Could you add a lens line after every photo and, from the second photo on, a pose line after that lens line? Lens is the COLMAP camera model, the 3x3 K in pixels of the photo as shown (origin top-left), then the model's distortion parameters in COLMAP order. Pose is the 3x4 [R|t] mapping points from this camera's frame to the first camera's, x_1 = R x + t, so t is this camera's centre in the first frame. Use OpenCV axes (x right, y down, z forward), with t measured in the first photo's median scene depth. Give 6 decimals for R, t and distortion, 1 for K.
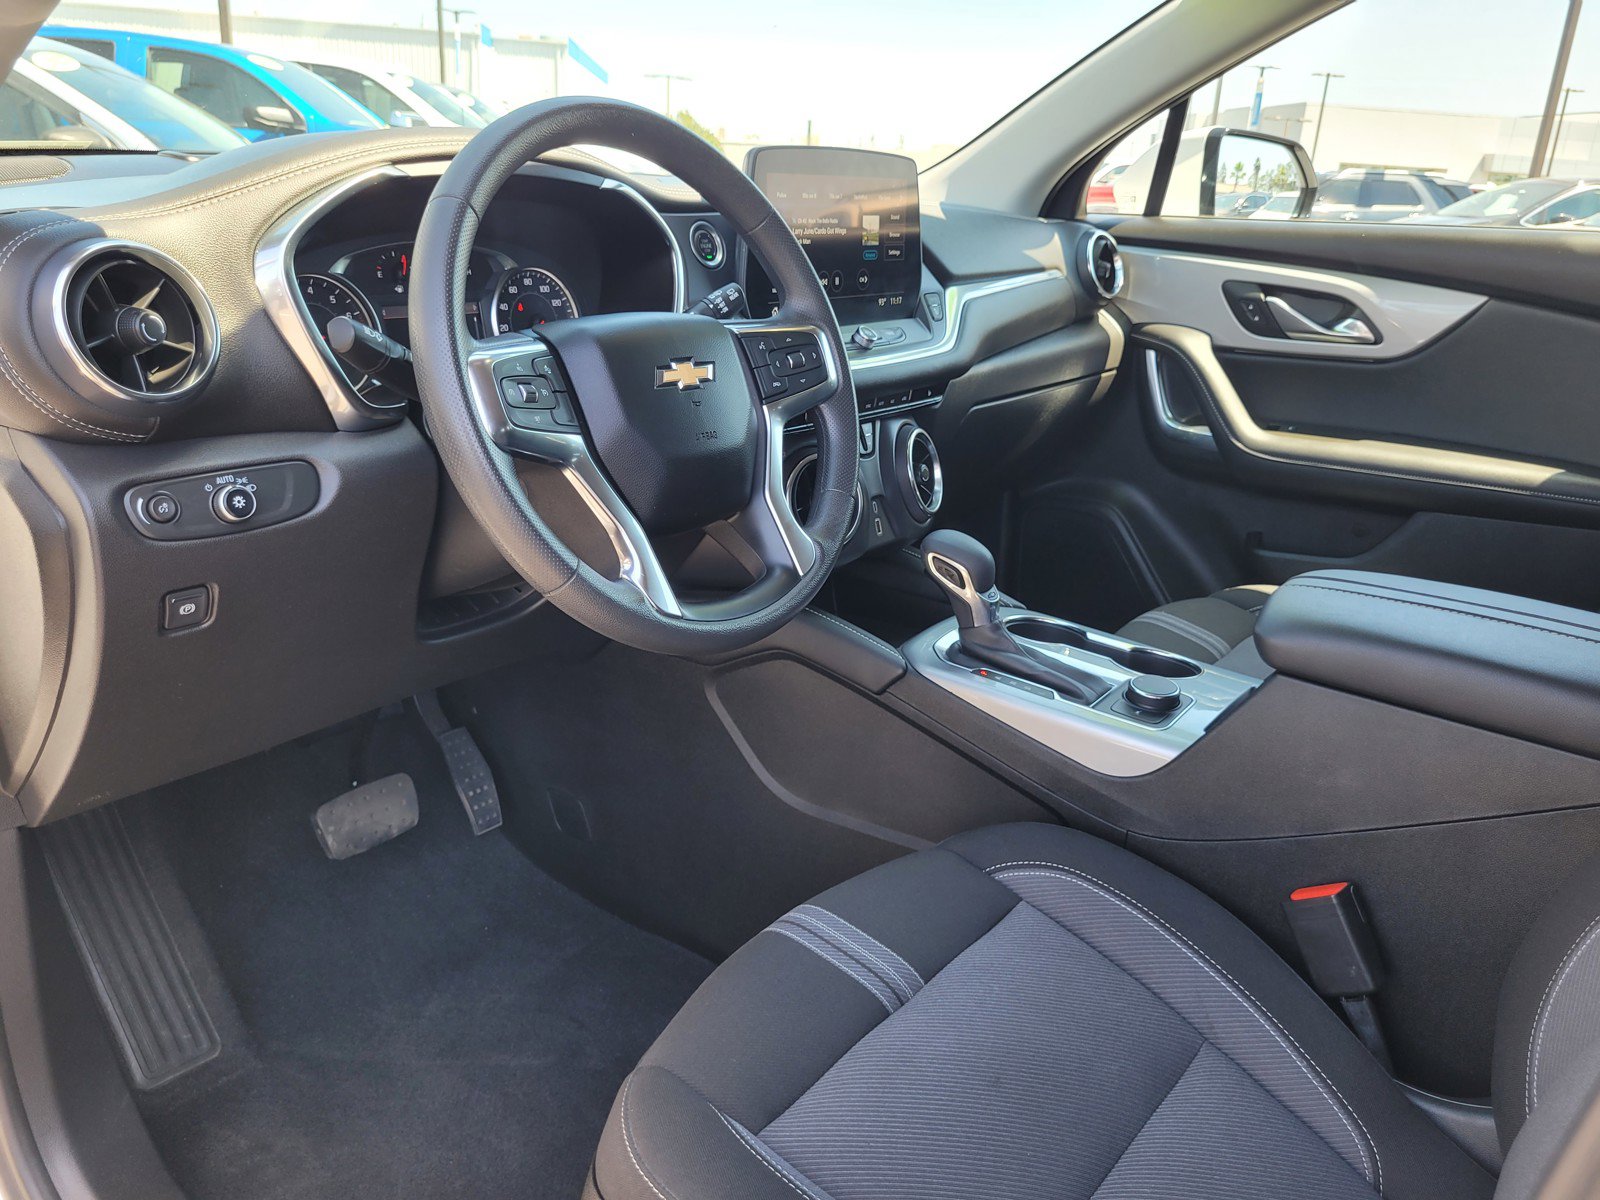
lens RADIAL K [[1221.2, 0, 806.7], [0, 1221.2, 606.3], [0, 0, 1]] dist [0.021182, -0.000917]
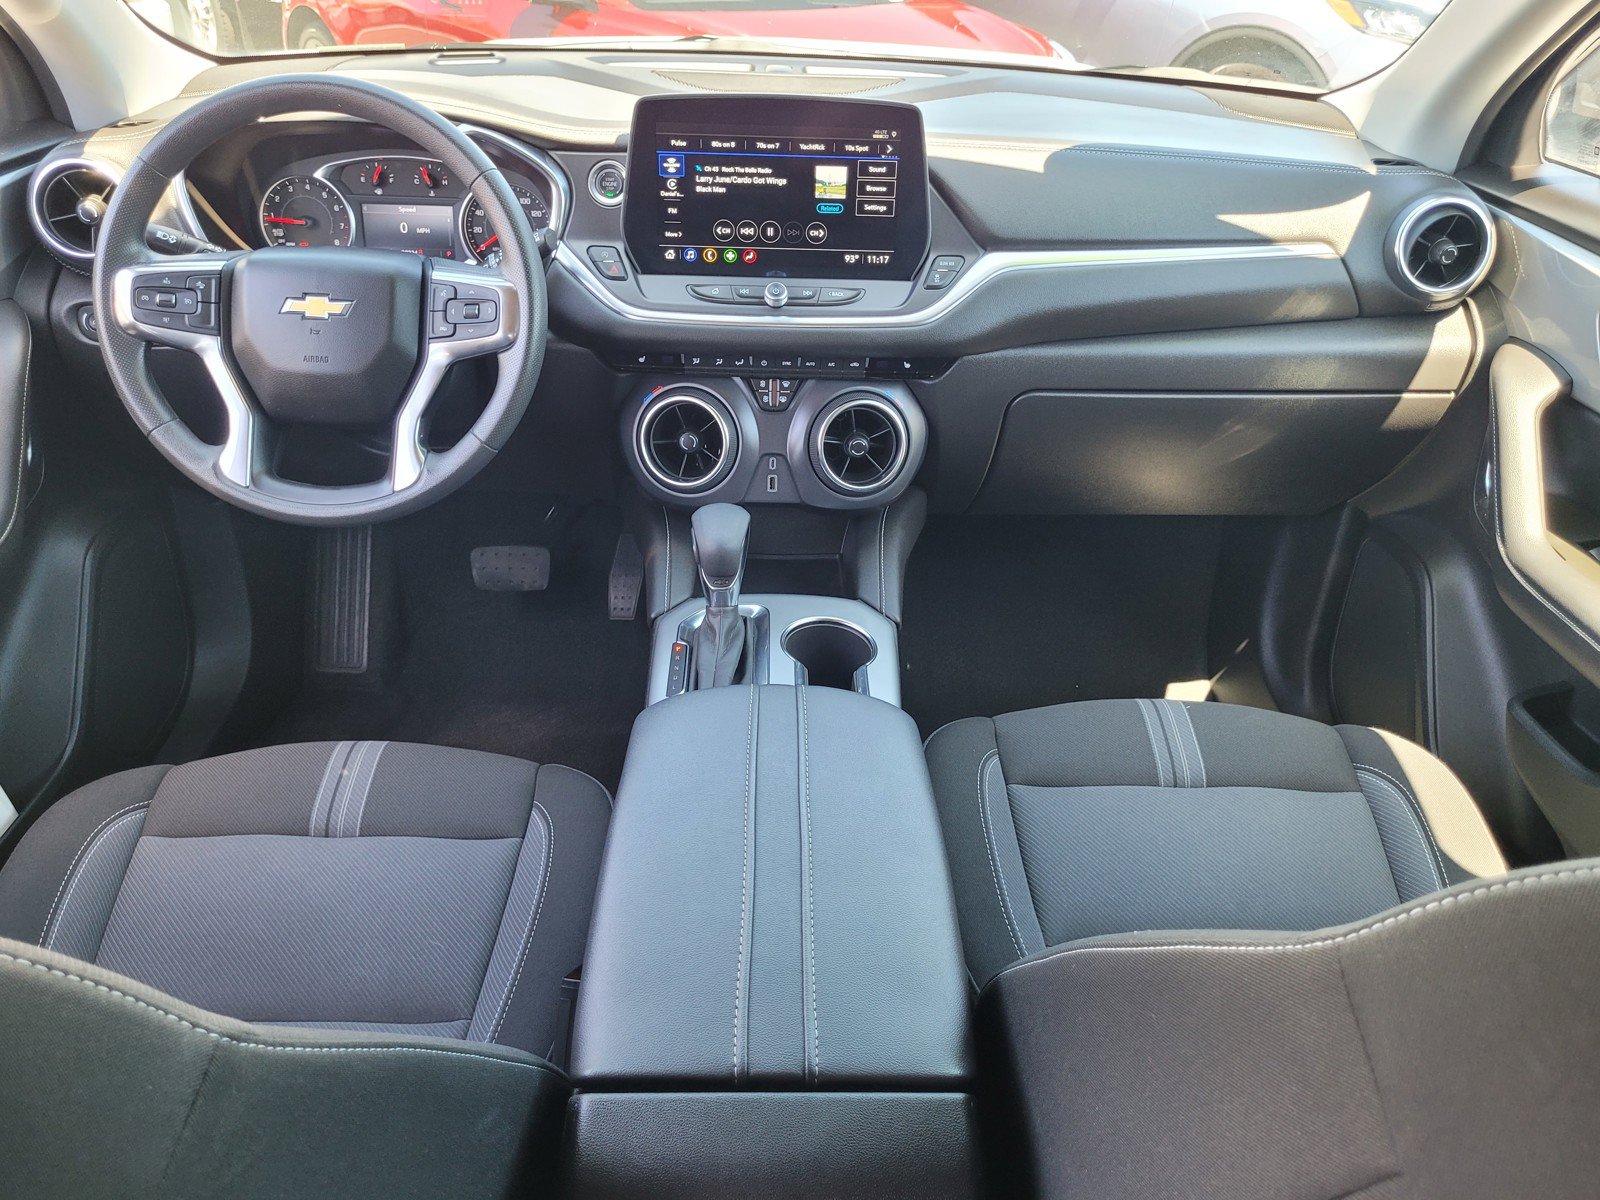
lens RADIAL K [[1197.0, 0, 800.7], [0, 1197.0, 575.1], [0, 0, 1]] dist [0.023112, -0.012621]
pose [[0.624113, 0.371994, -0.687098, 0.846819], [-0.262686, 0.928101, 0.263866, -0.284559], [0.735852, 0.015809, 0.676958, 0.388936]]
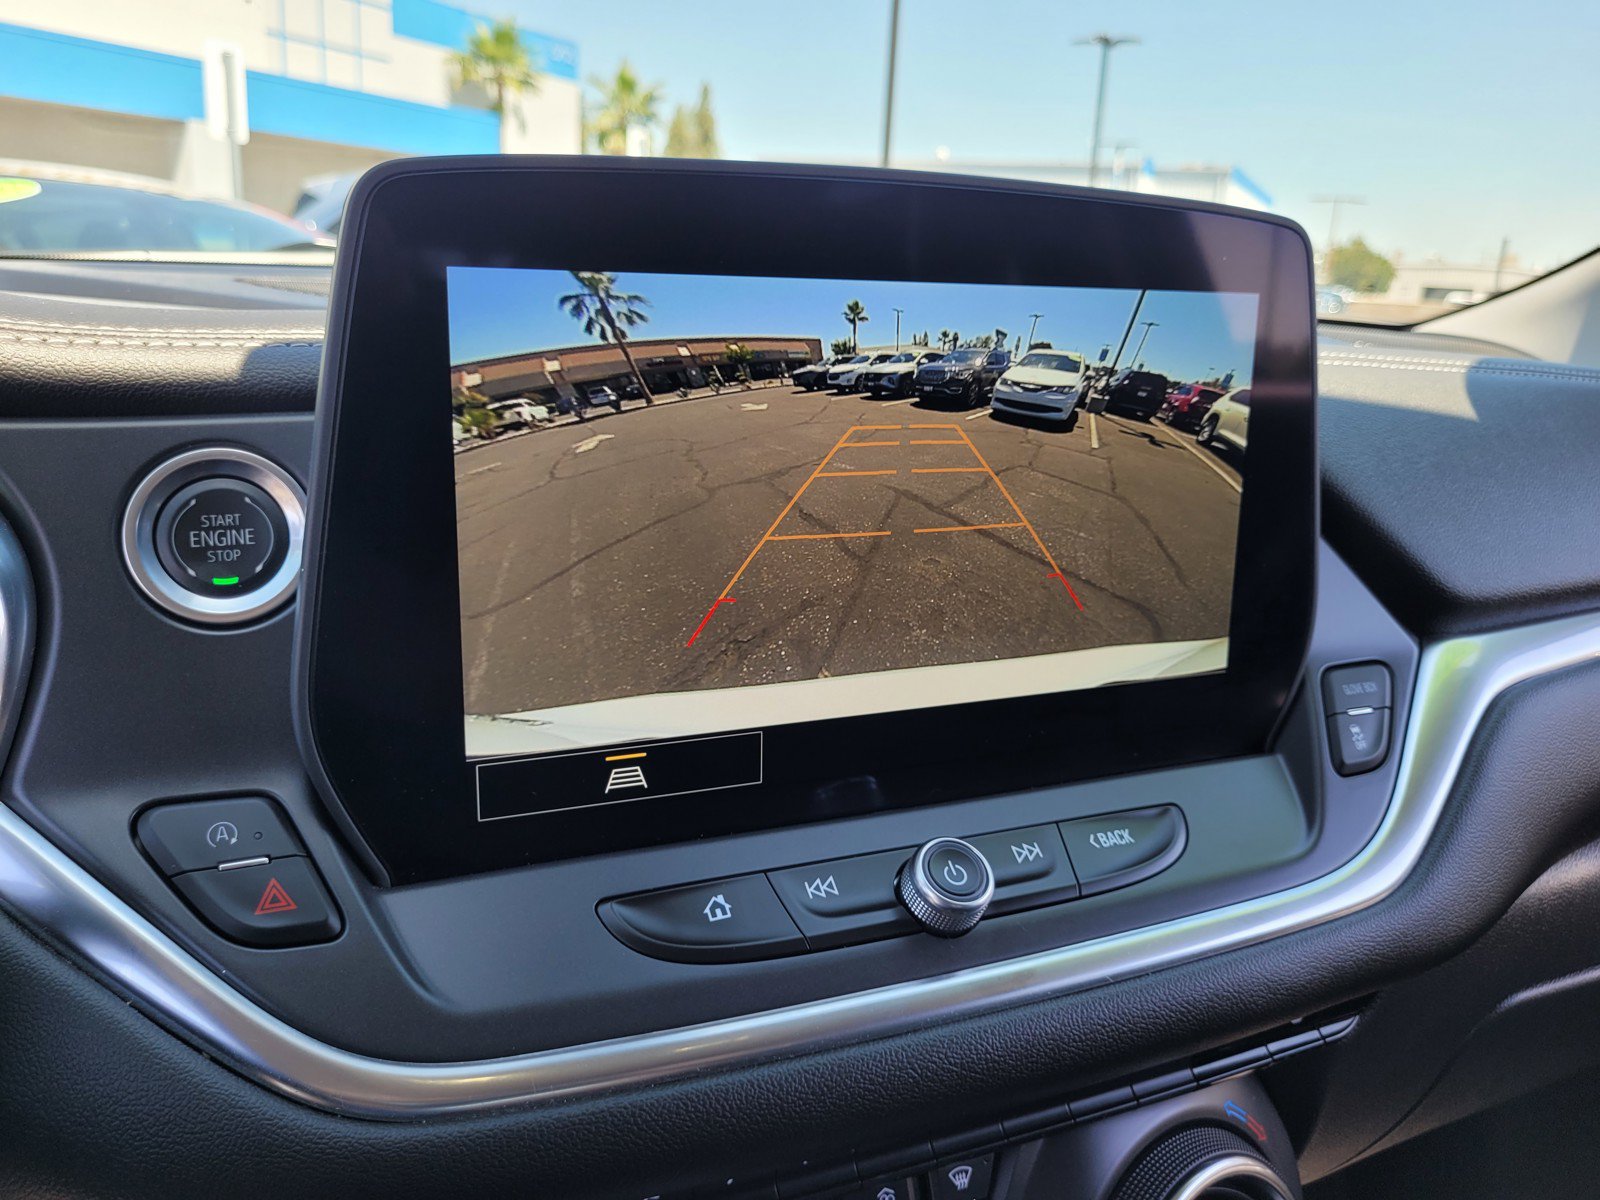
lens RADIAL K [[1231.8, 0, 774.7], [0, 1231.8, 594.4], [0, 0, 1]] dist [-0.005583, -0.003326]
pose [[0.869886, 0.112095, -0.480347, 0.141135], [-0.160859, 0.985064, -0.061431, -0.272688], [0.466287, 0.130706, 0.874924, 0.789585]]
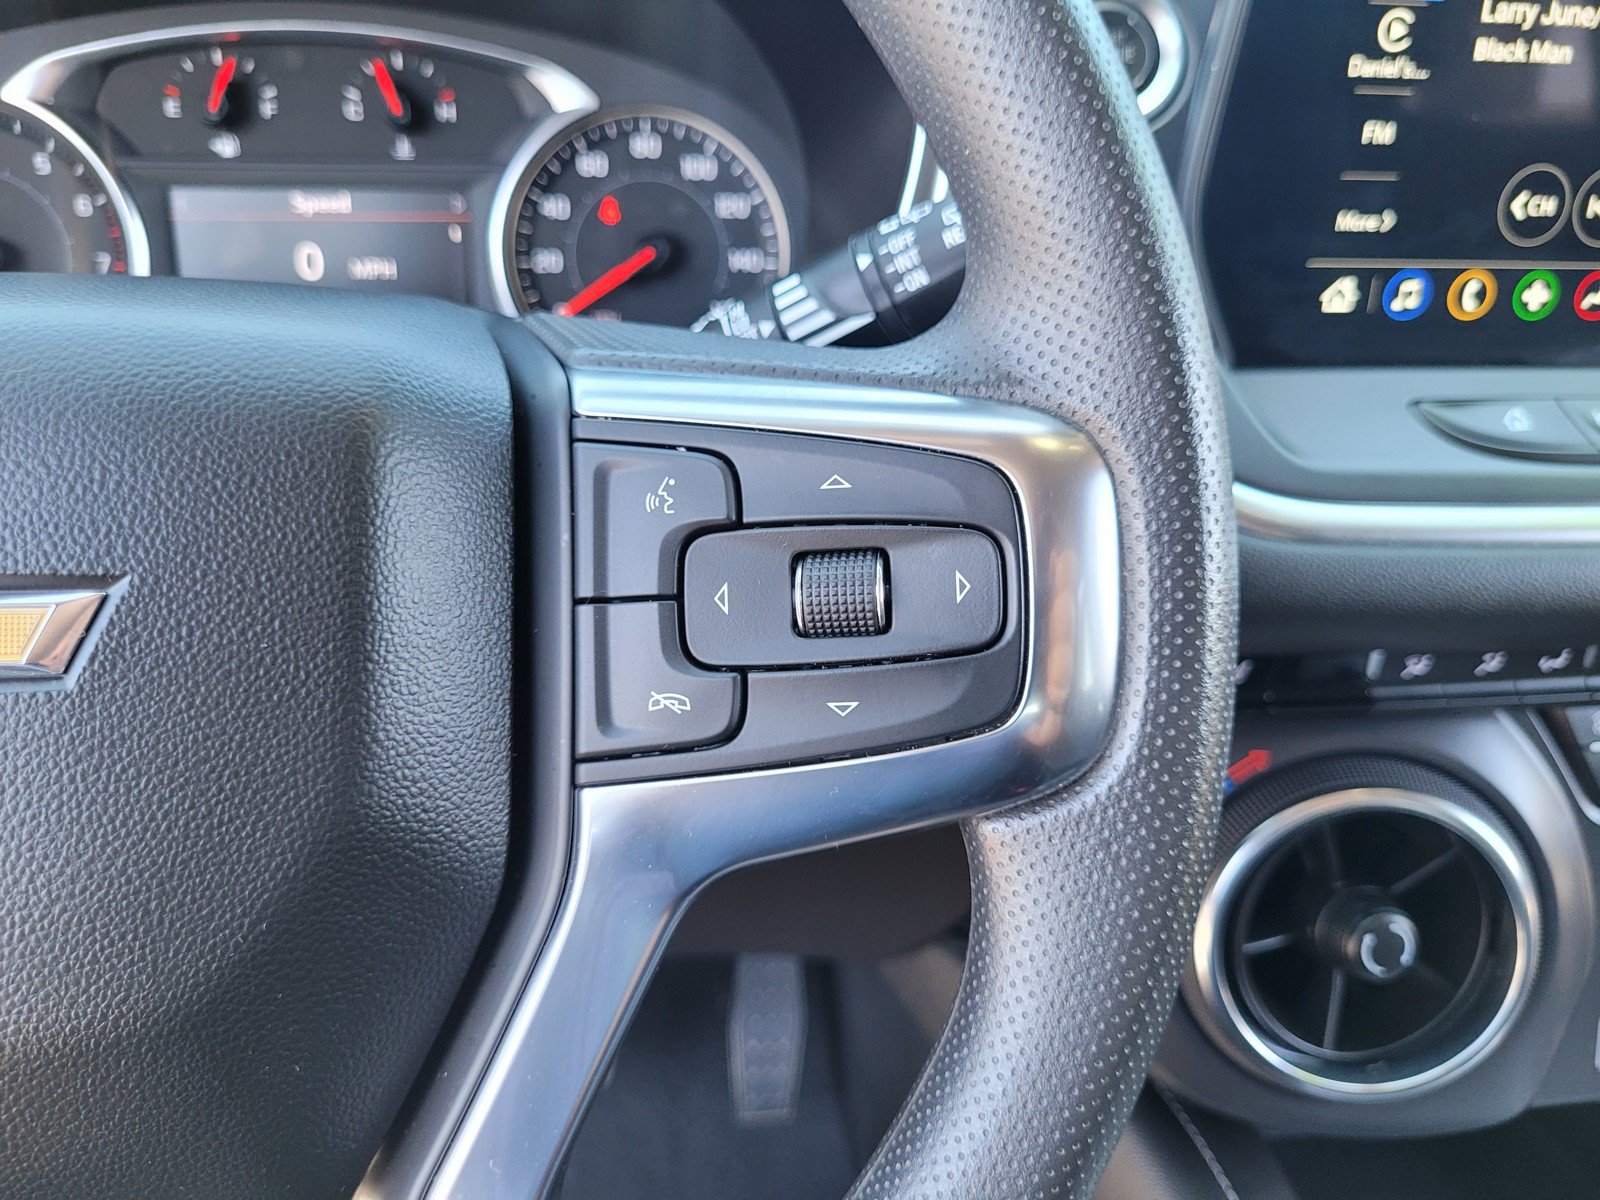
lens RADIAL K [[1277.7, 0, 800.0], [0, 1277.7, 600.0], [0, 0, 1]] dist [-0.010253, -0.028656]
pose [[0.713794, 0.273364, -0.644803, 0.095443], [-0.227803, 0.961236, 0.155340, -0.188418], [0.662272, 0.036007, 0.748398, 0.690224]]
